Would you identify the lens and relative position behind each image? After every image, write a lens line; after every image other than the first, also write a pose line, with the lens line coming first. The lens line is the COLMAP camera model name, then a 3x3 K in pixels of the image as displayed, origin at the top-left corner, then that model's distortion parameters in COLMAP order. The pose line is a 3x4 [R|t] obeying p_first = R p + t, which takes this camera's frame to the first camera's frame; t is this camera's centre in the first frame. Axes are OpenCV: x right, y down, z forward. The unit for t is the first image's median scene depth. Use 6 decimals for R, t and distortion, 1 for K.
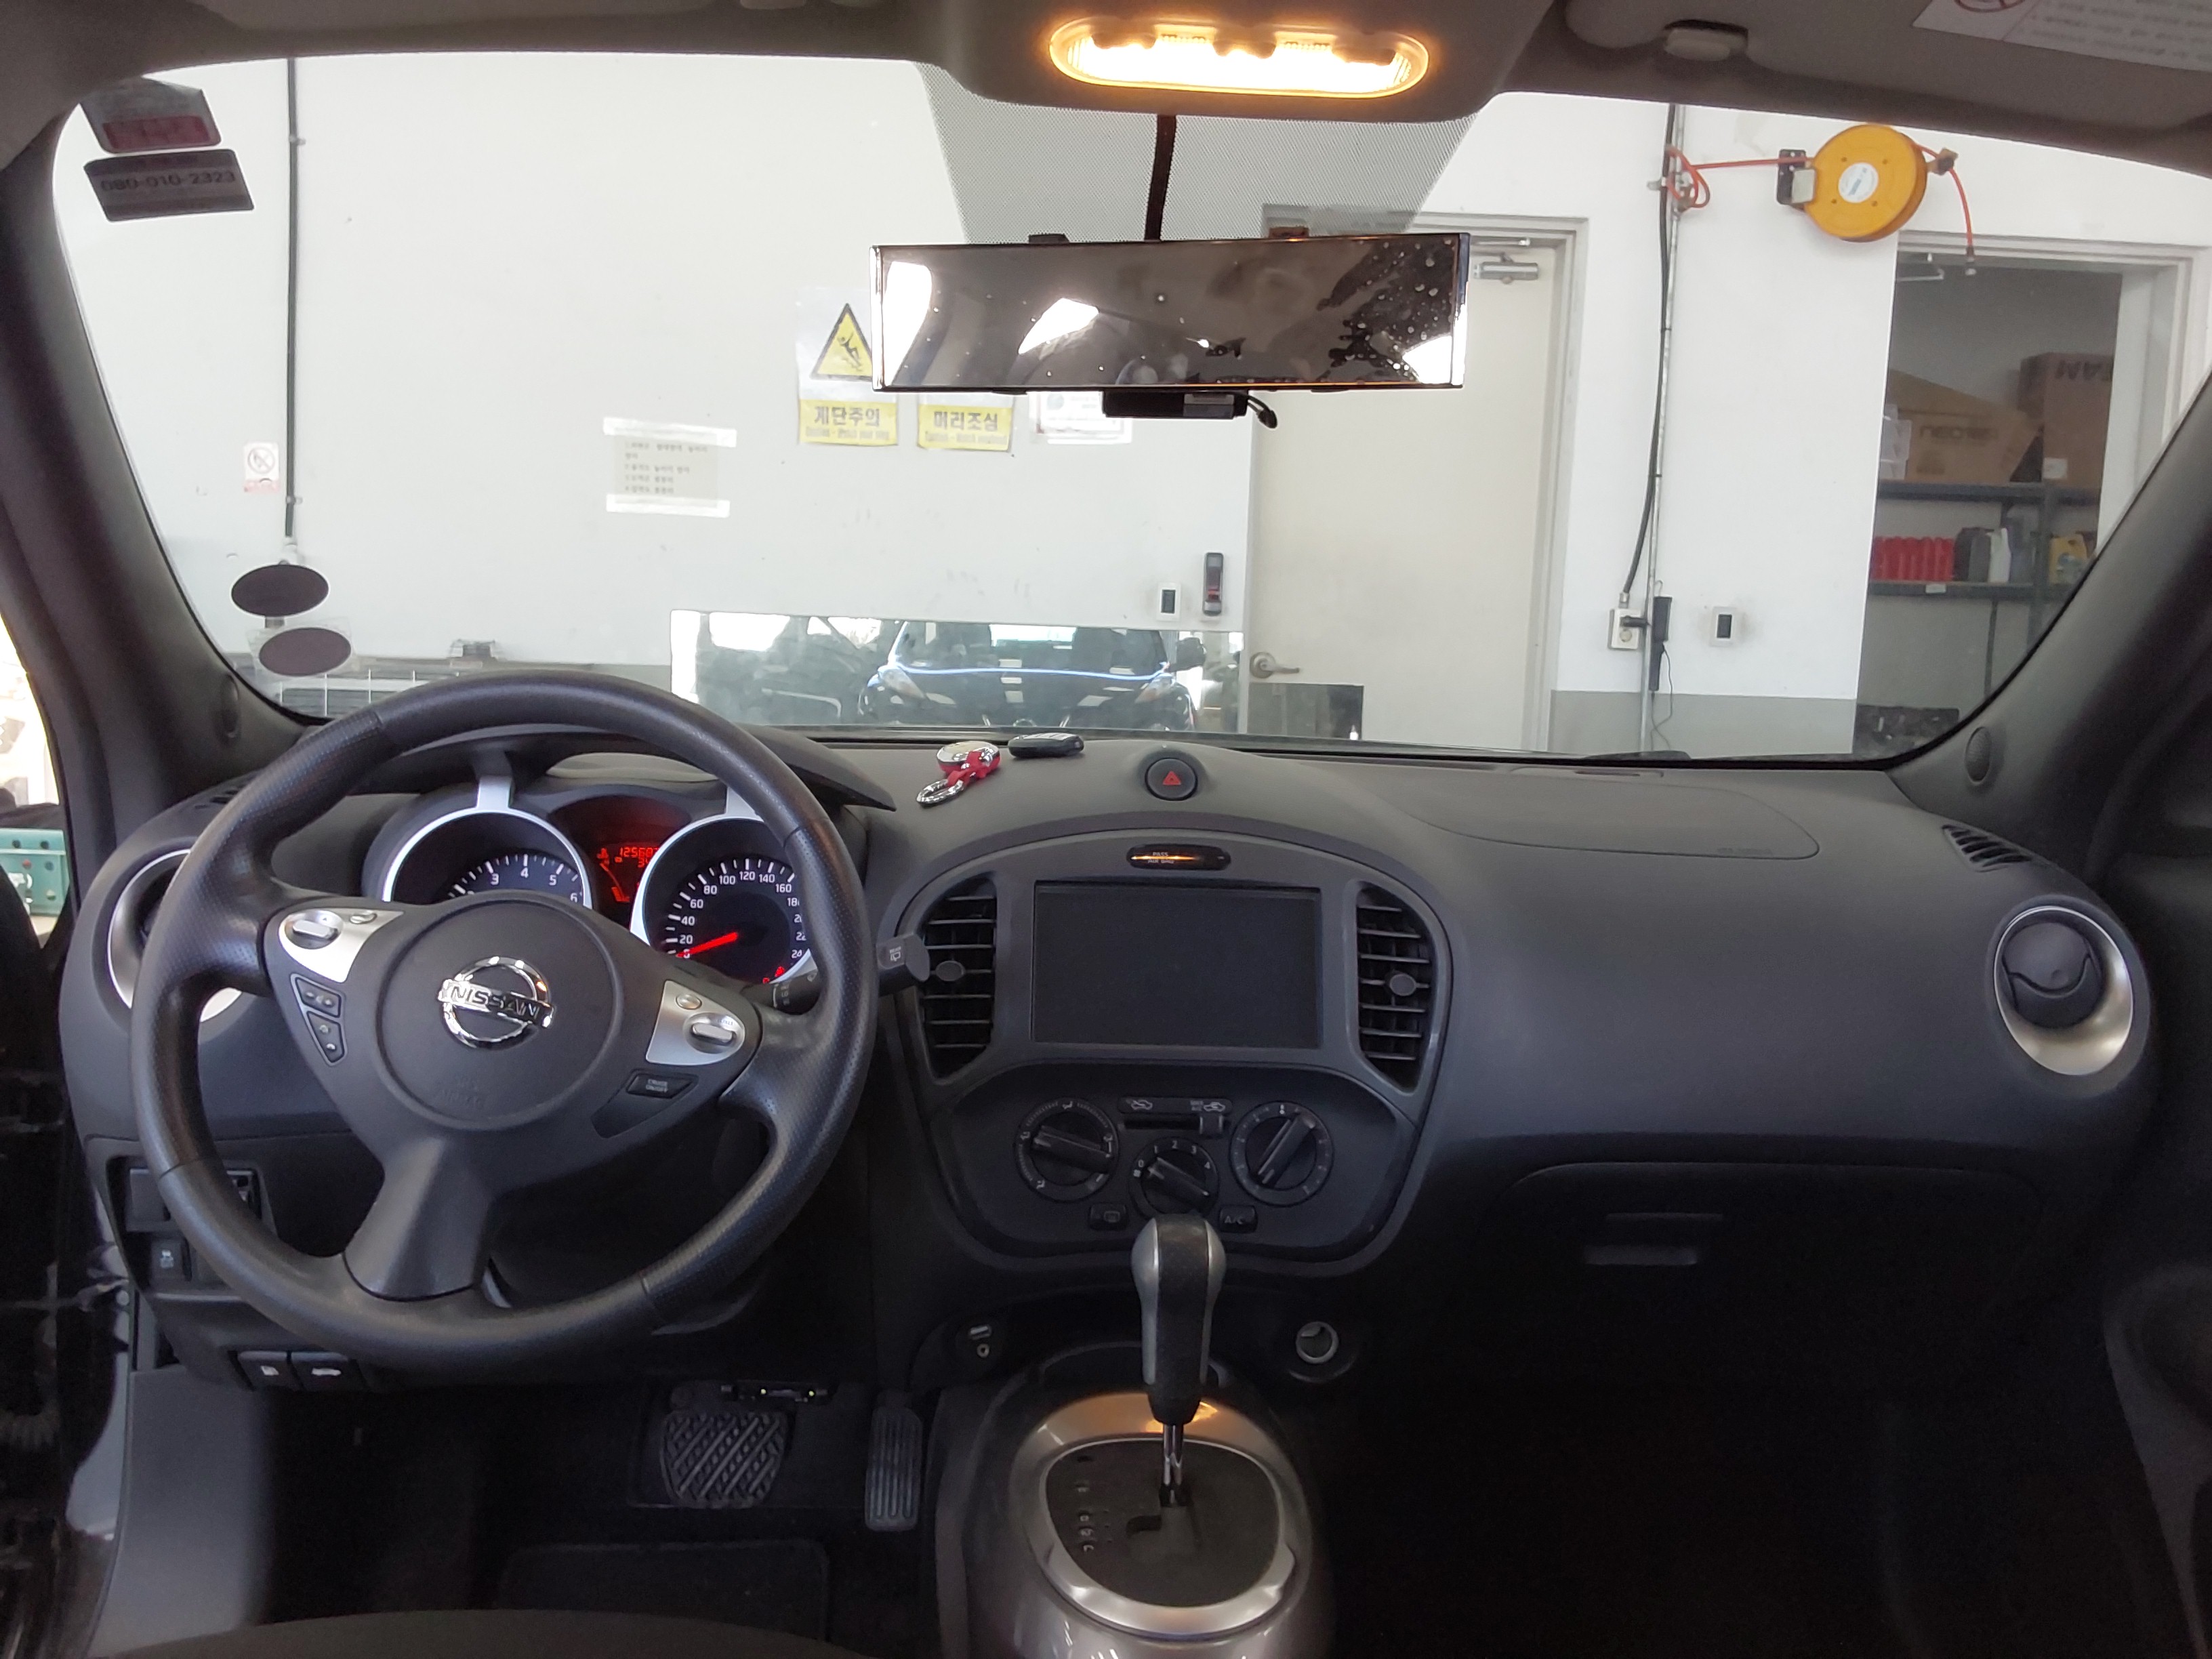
lens RADIAL K [[1765.0, 0, 1111.2], [0, 1765.0, 836.5], [0, 0, 1]] dist [0.127615, -0.194172]
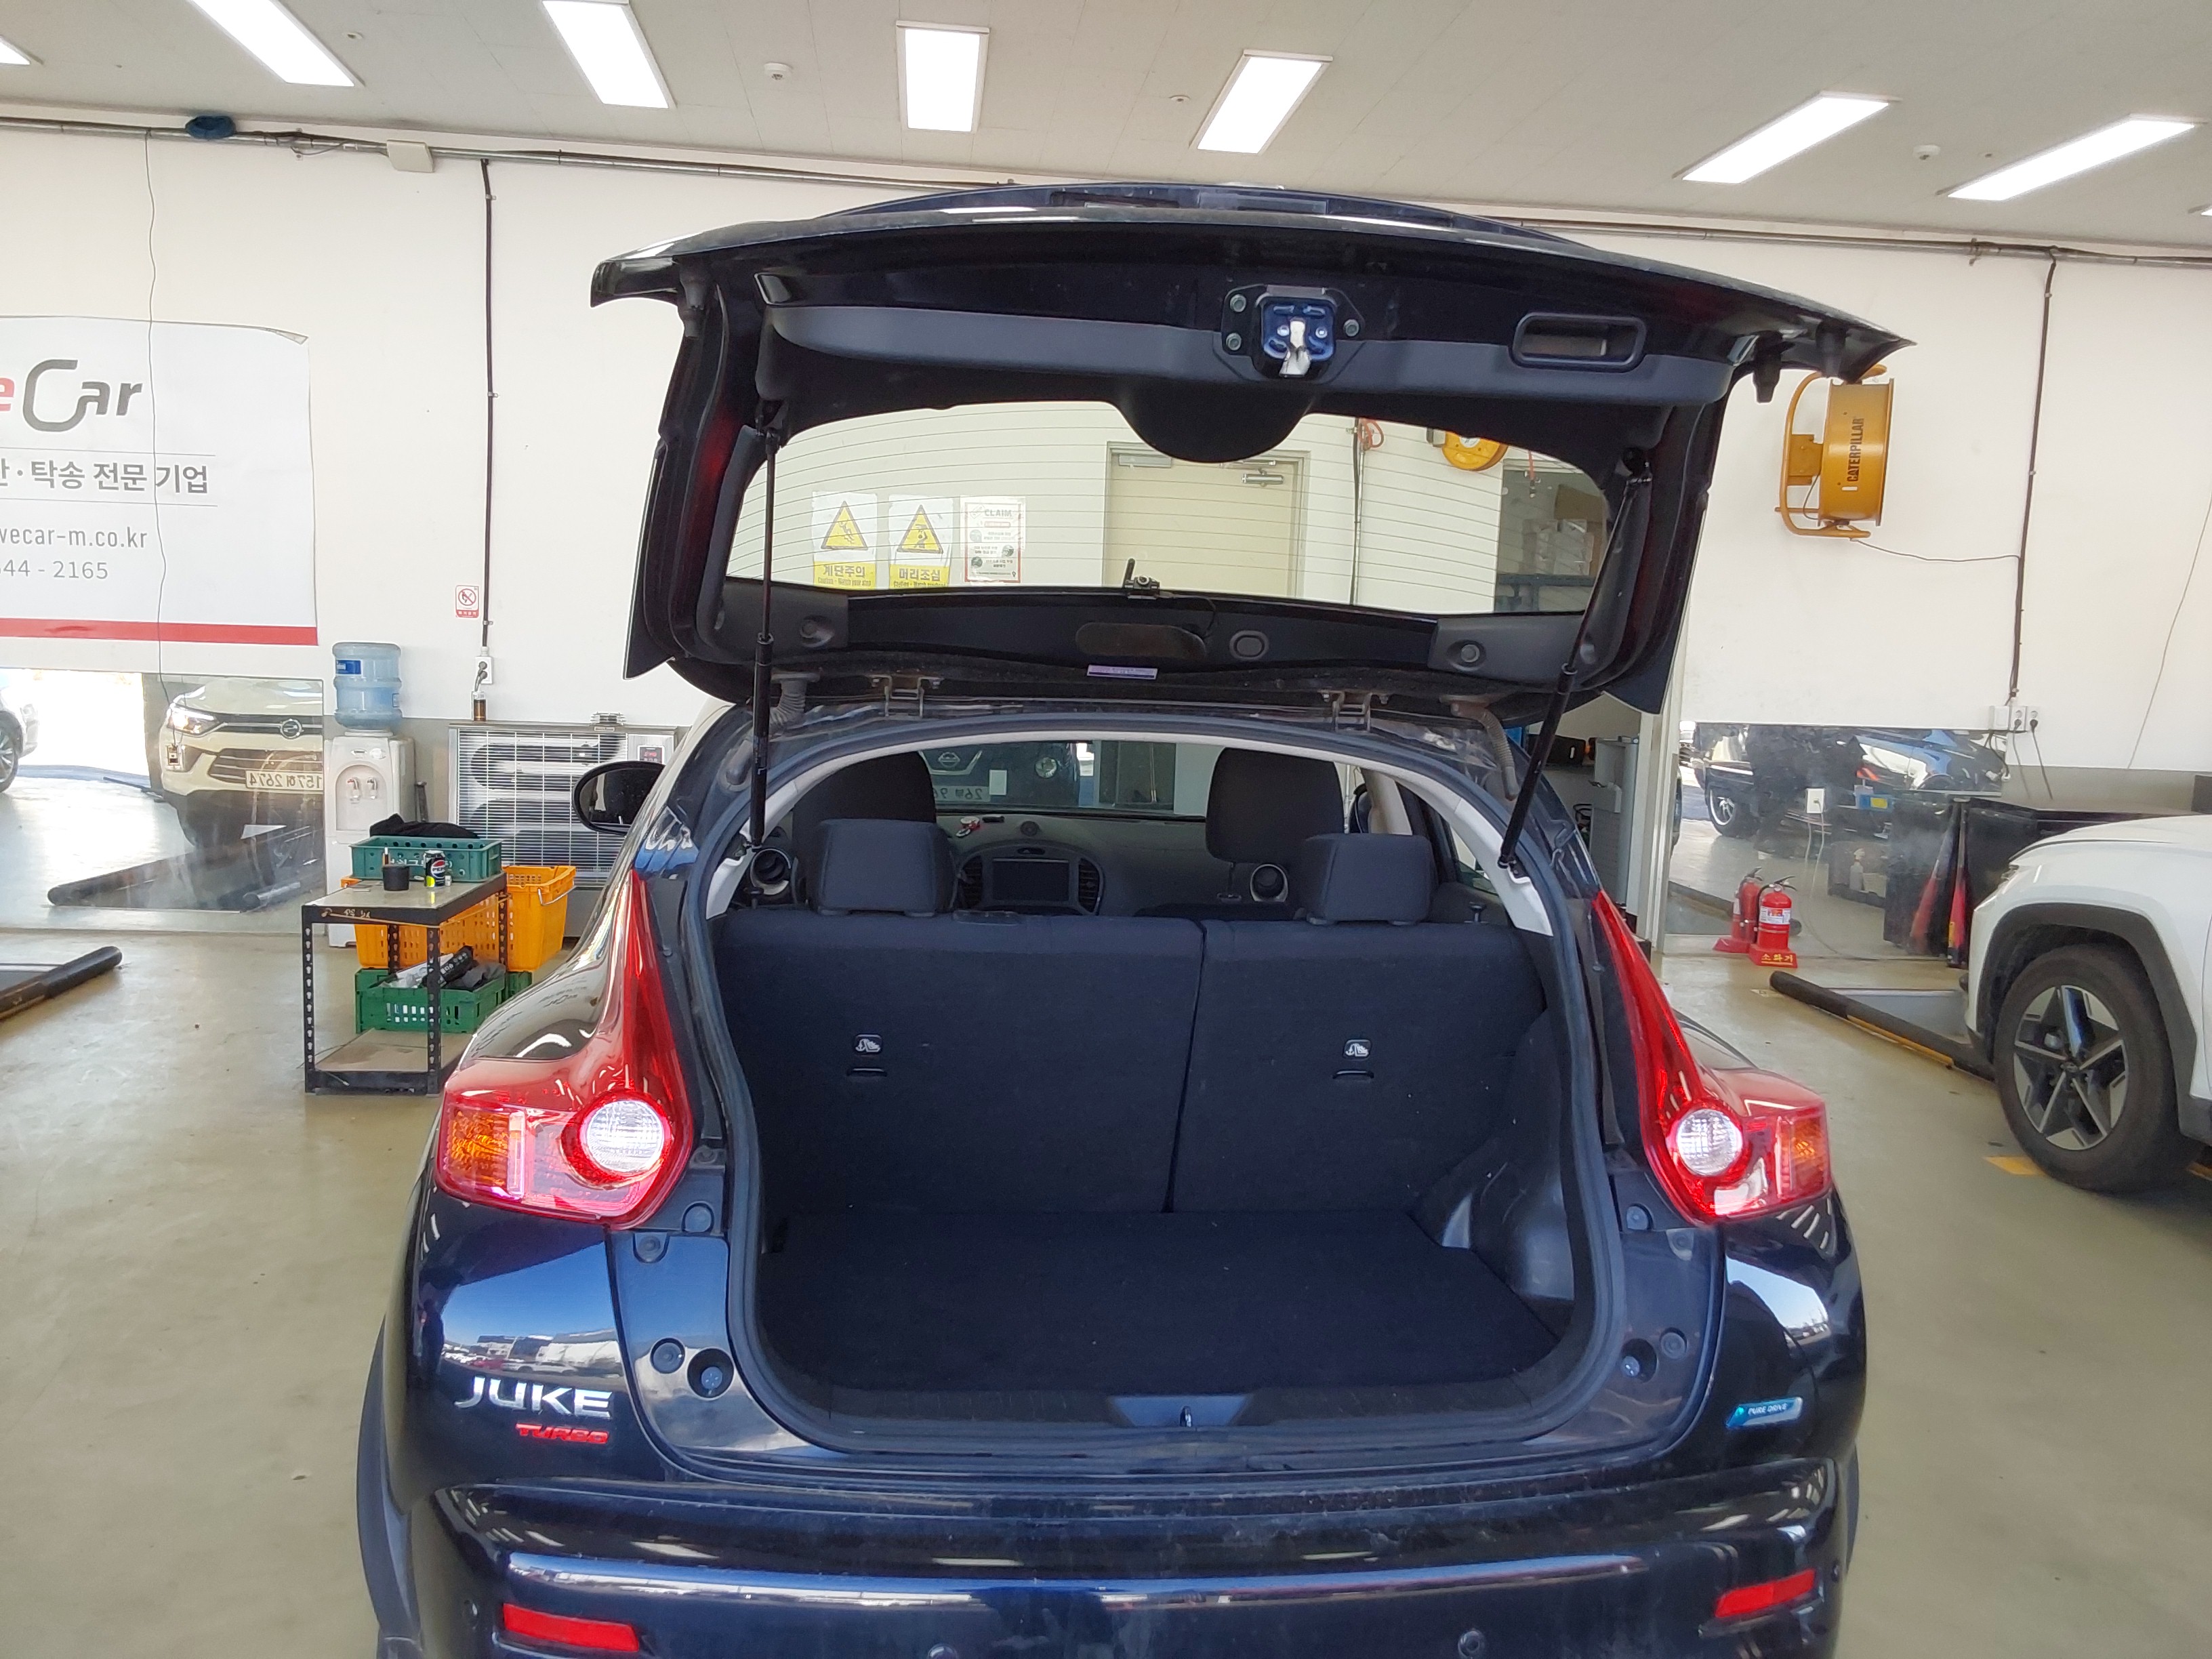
lens RADIAL K [[1765.0, 0, 1111.2], [0, 1765.0, 836.5], [0, 0, 1]] dist [0.127615, -0.194172]
pose [[0.998402, 0.000035, 0.056505, -0.003654], [-0.000298, 0.999989, 0.004639, -0.040456], [-0.056504, -0.004649, 0.998392, -2.927441]]
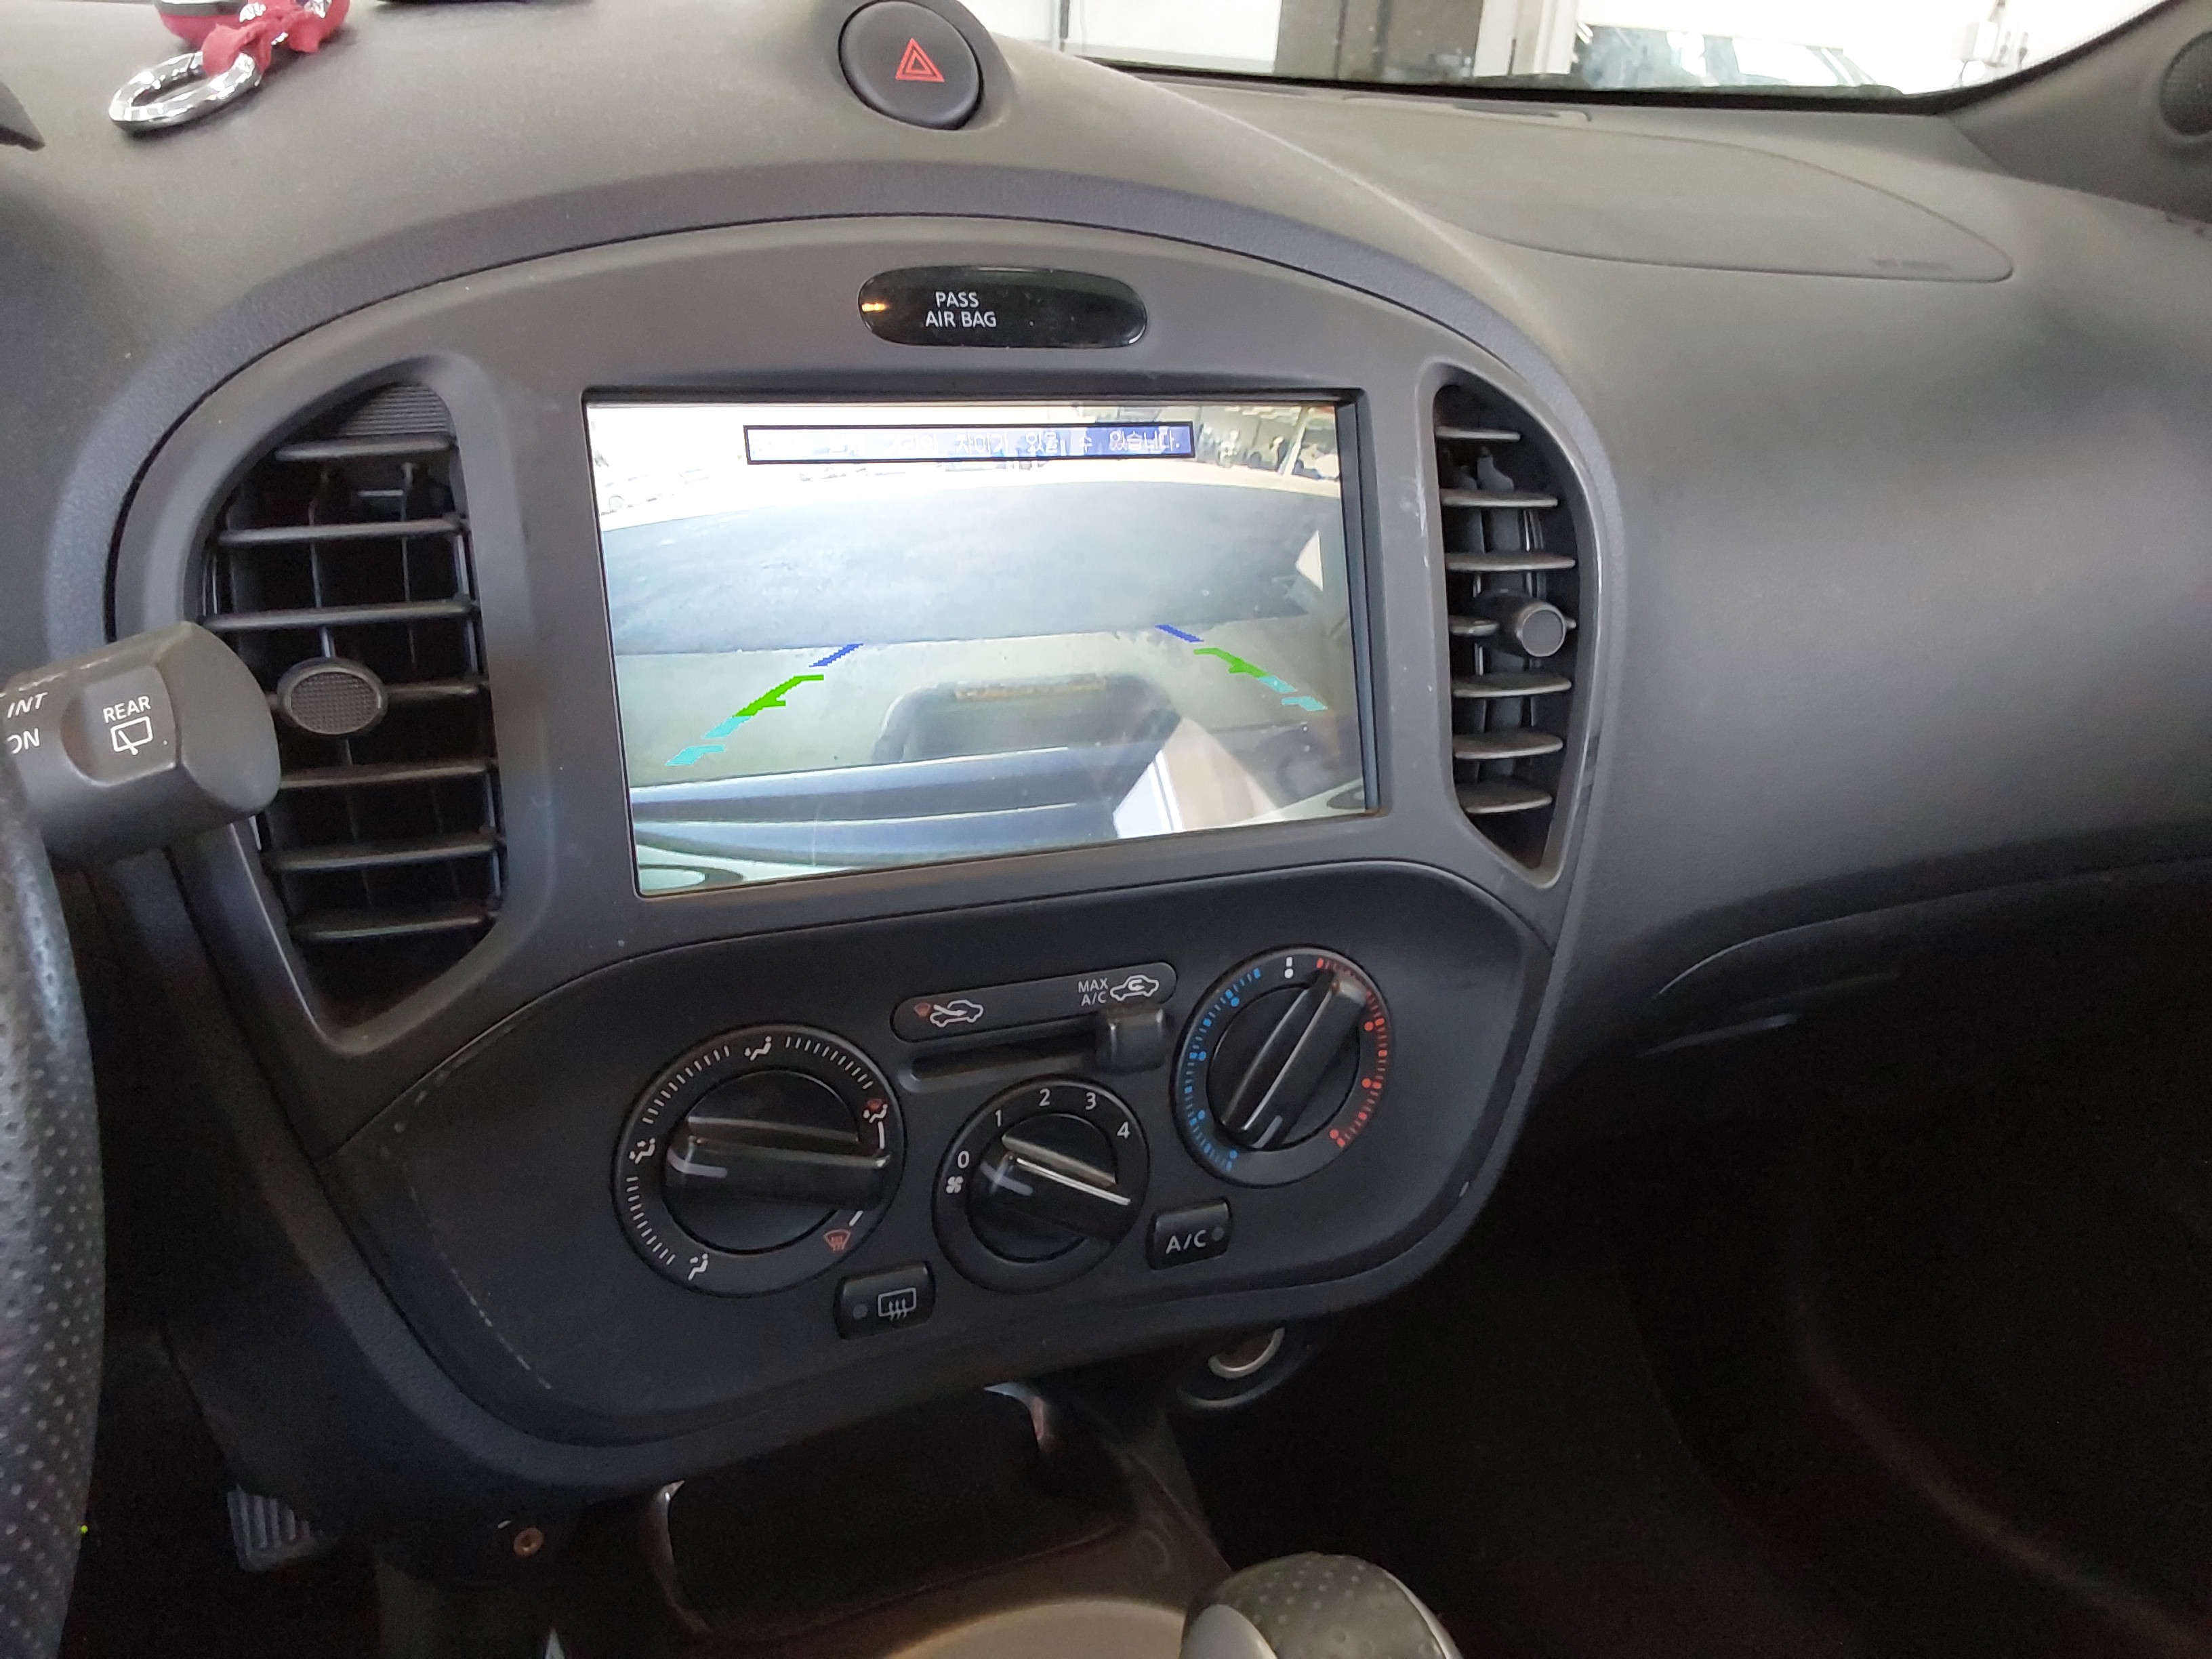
lens RADIAL K [[1765.0, 0, 1111.2], [0, 1765.0, 836.5], [0, 0, 1]] dist [0.127615, -0.194172]
pose [[0.928561, -0.115069, 0.352894, -0.078945], [-0.006010, 0.945948, 0.324262, -0.003605], [-0.371132, -0.303218, 0.877679, 0.672067]]
